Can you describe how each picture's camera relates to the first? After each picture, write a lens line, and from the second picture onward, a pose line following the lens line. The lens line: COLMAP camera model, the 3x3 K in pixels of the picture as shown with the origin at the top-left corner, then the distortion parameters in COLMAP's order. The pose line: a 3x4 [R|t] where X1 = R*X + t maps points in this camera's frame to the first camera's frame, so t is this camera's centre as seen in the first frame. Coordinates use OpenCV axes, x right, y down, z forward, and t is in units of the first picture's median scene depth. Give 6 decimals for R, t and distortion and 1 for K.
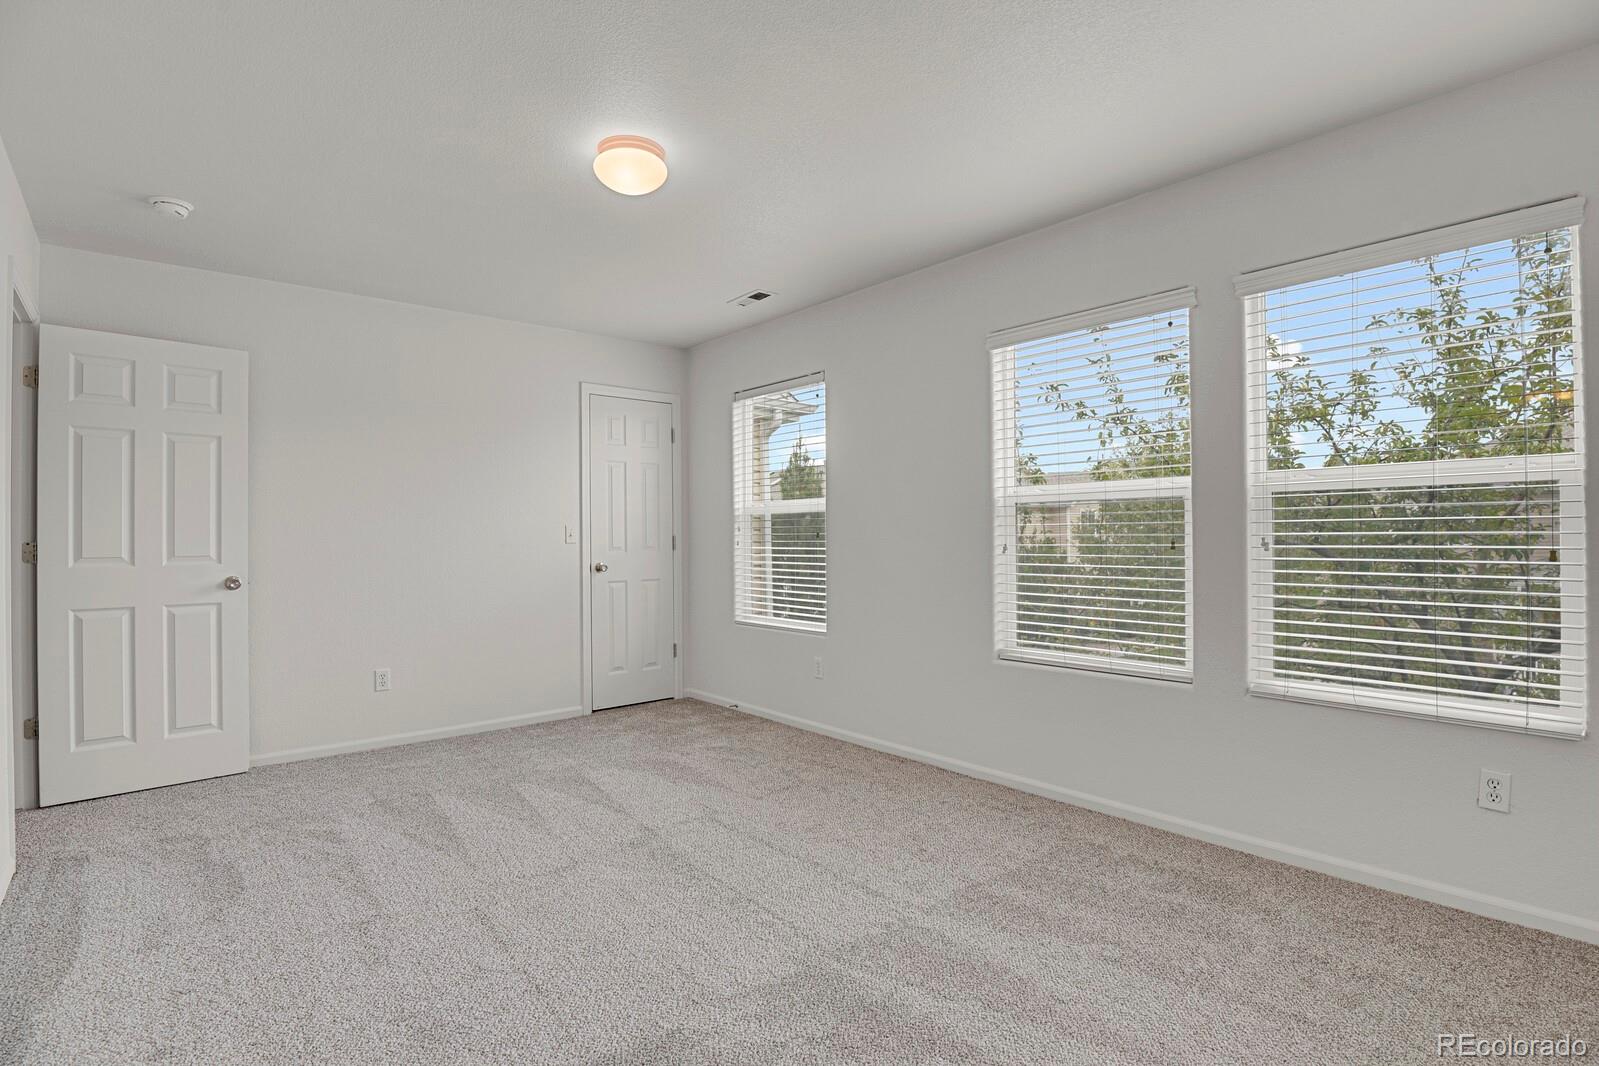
lens RADIAL K [[797.8, 0, 804.8], [0, 797.8, 537.1], [0, 0, 1]] dist [-0.031175, -0.000649]
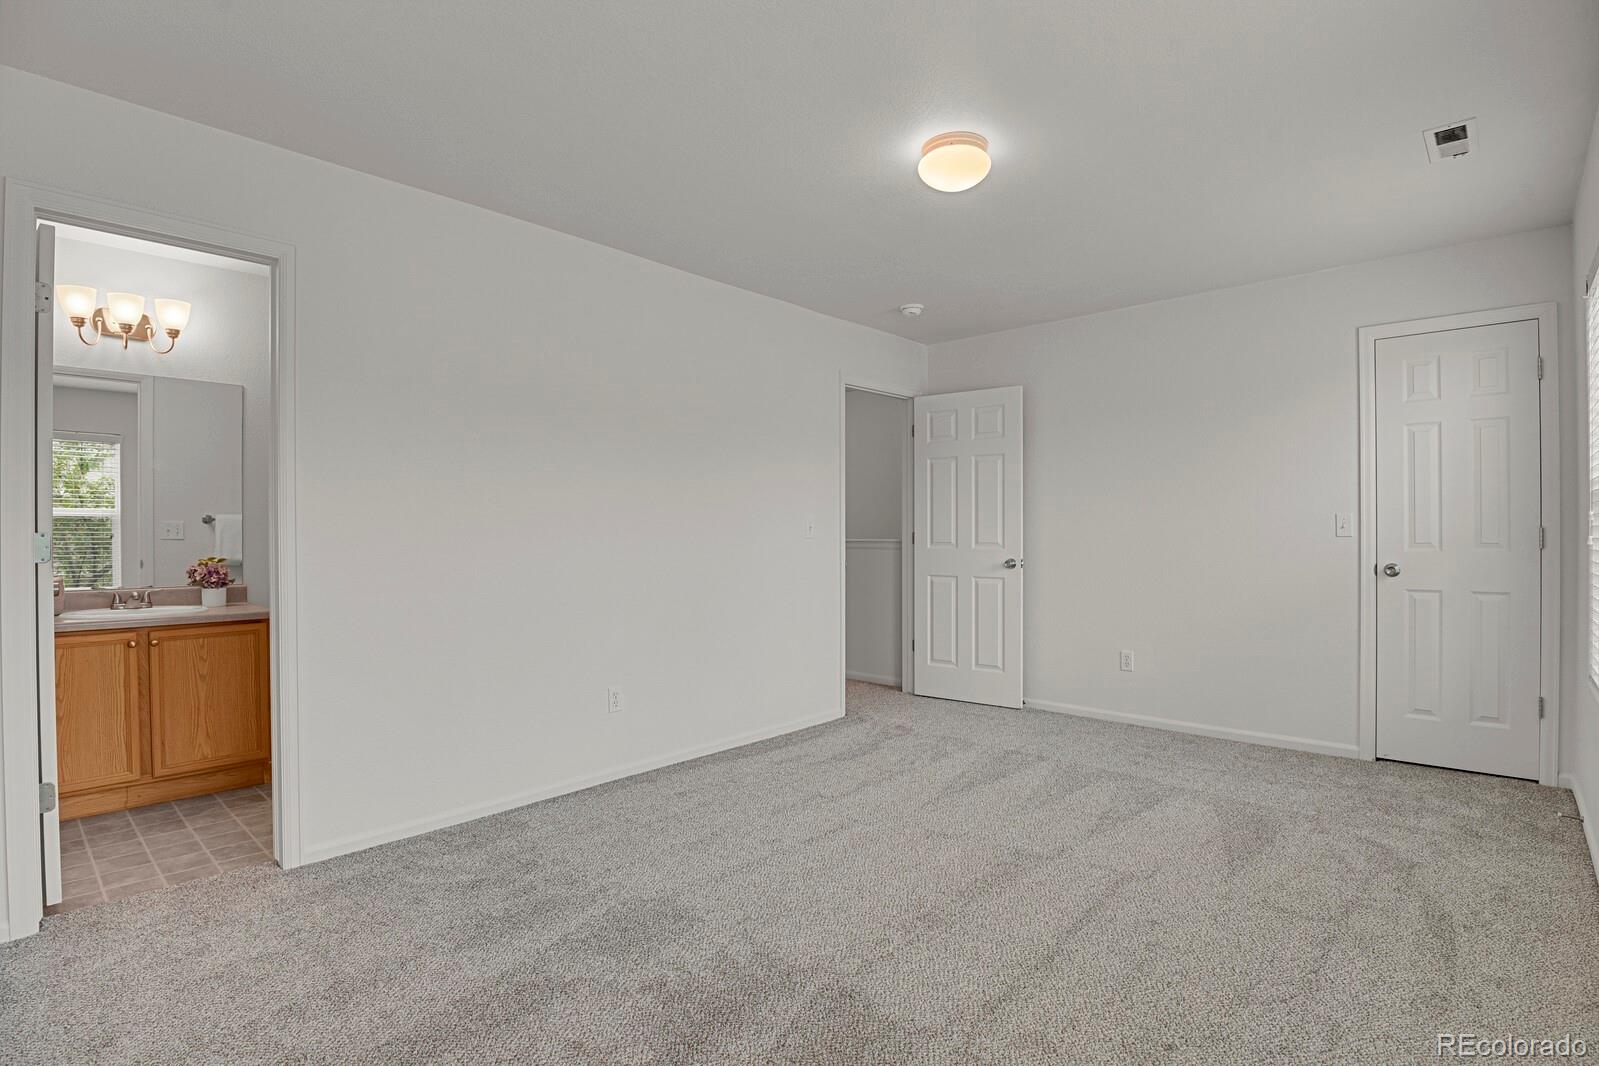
lens RADIAL K [[774.1, 0, 799.5], [0, 774.1, 533.0], [0, 0, 1]] dist [-0.028156, -0.000695]
pose [[0.106795, 0.007939, -0.994249, 0.520150], [0.003386, 0.999959, 0.008348, -0.005061], [0.994275, -0.004258, 0.106764, 0.496349]]
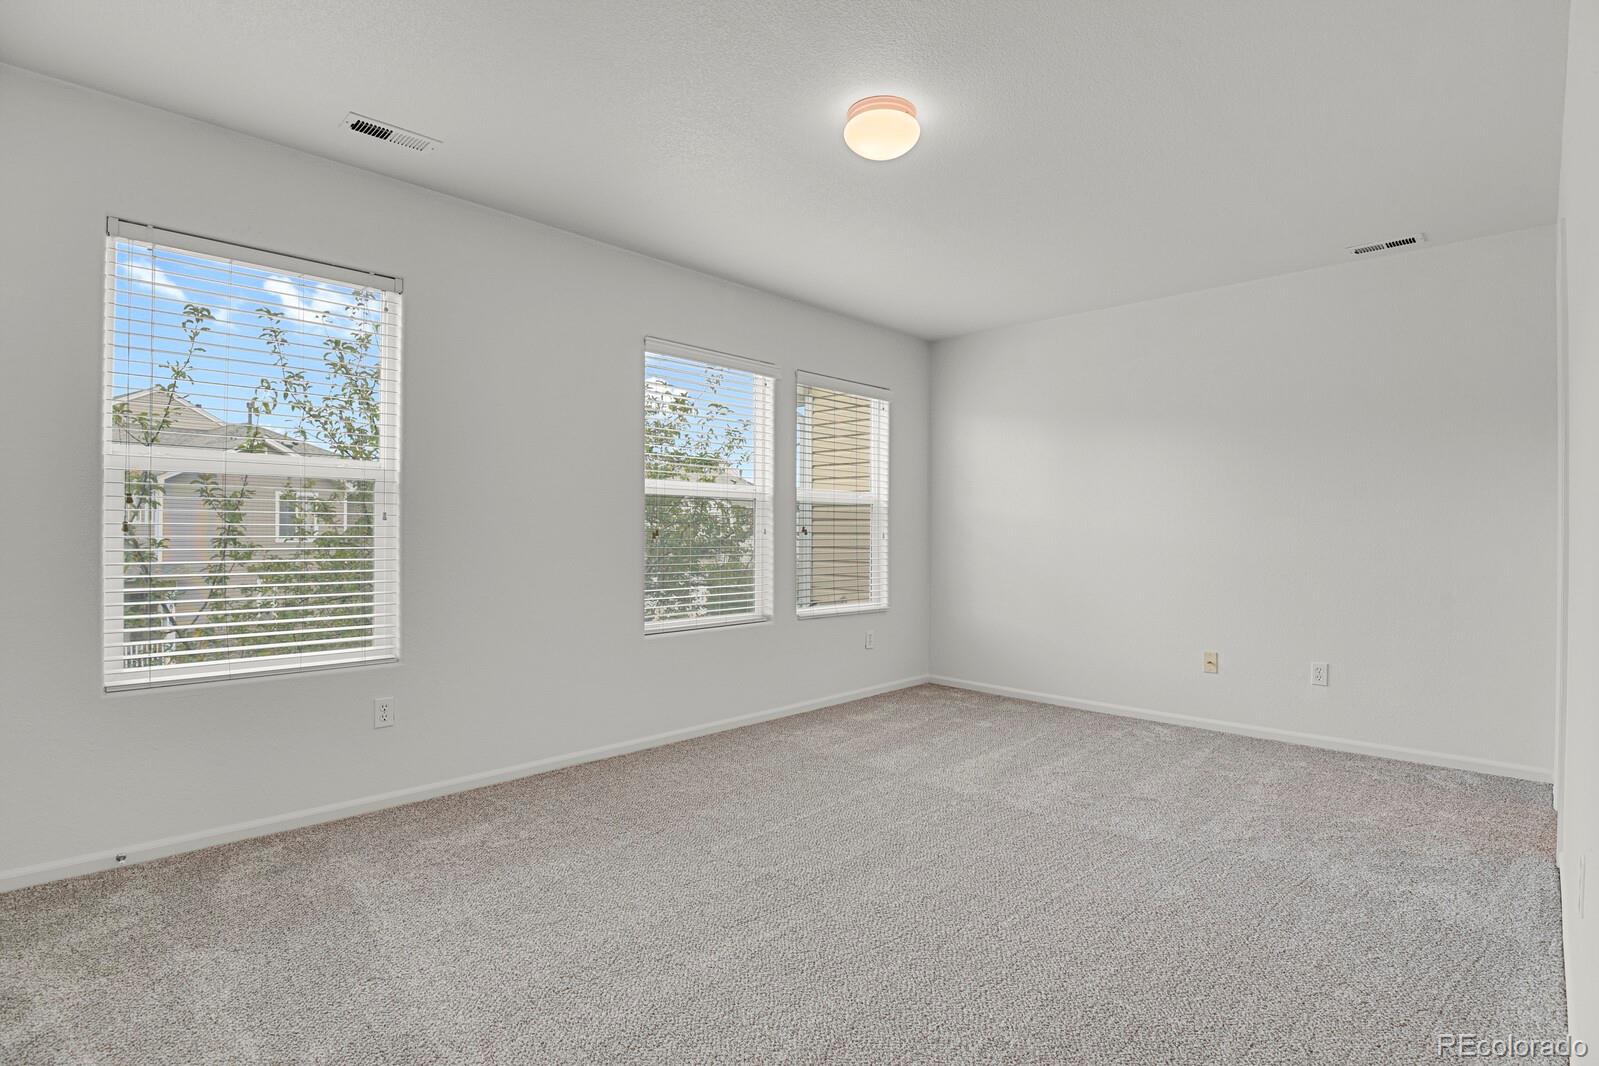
lens RADIAL K [[774.1, 0, 799.5], [0, 774.1, 533.0], [0, 0, 1]] dist [-0.028156, -0.000695]
pose [[-0.105051, -0.002671, 0.994463, -0.784397], [-0.010189, 0.999947, 0.001609, 0.007920], [-0.994415, -0.009963, -0.105072, 0.844994]]
